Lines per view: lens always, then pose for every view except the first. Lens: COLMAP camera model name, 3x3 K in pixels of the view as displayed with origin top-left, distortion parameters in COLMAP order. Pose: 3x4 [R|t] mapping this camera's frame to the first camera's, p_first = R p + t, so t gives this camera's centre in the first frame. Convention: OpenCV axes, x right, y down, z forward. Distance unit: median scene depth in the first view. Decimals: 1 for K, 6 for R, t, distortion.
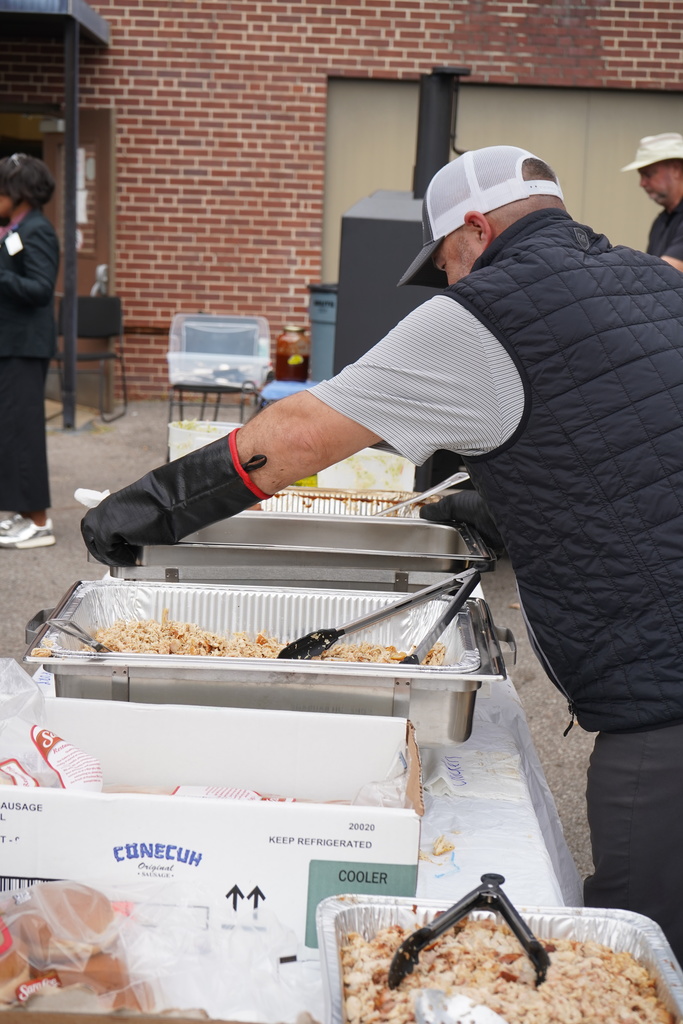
lens RADIAL K [[1582.7, 0, 341.6], [0, 1582.7, 511.4], [0, 0, 1]] dist [-0.017294, 0.000000]
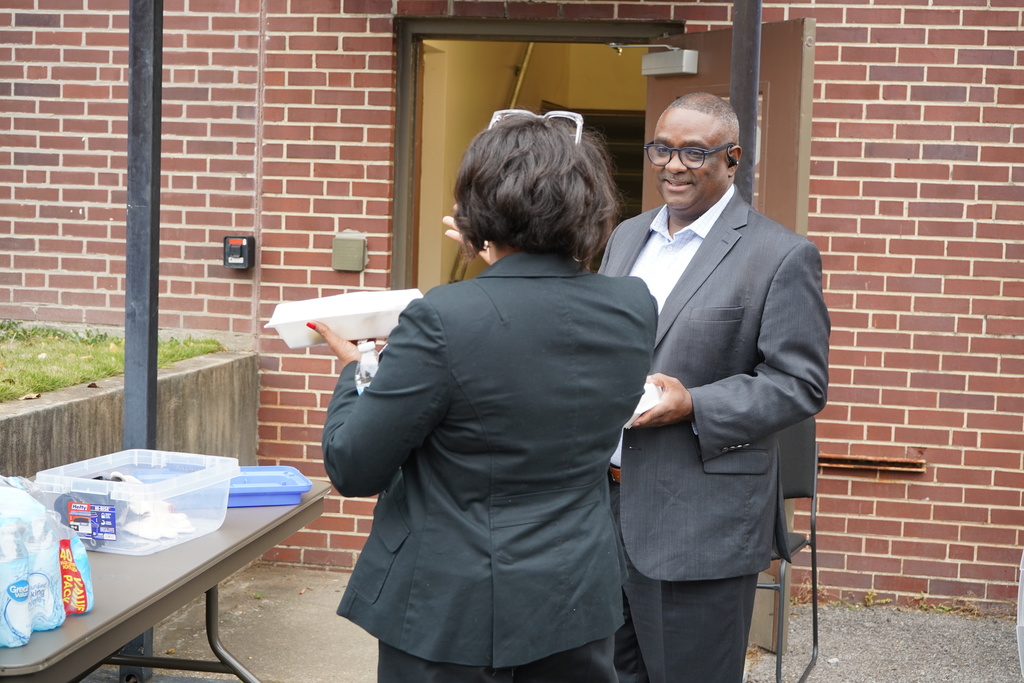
lens RADIAL K [[1713.4, 0, 512.2], [0, 1713.4, 341.5], [0, 0, 1]] dist [0.005033, 0.000000]
pose [[0.982815, 0.015905, -0.183909, -0.127463], [-0.034839, 0.994359, -0.100186, -0.096724], [0.181278, 0.104871, 0.977824, 0.455527]]
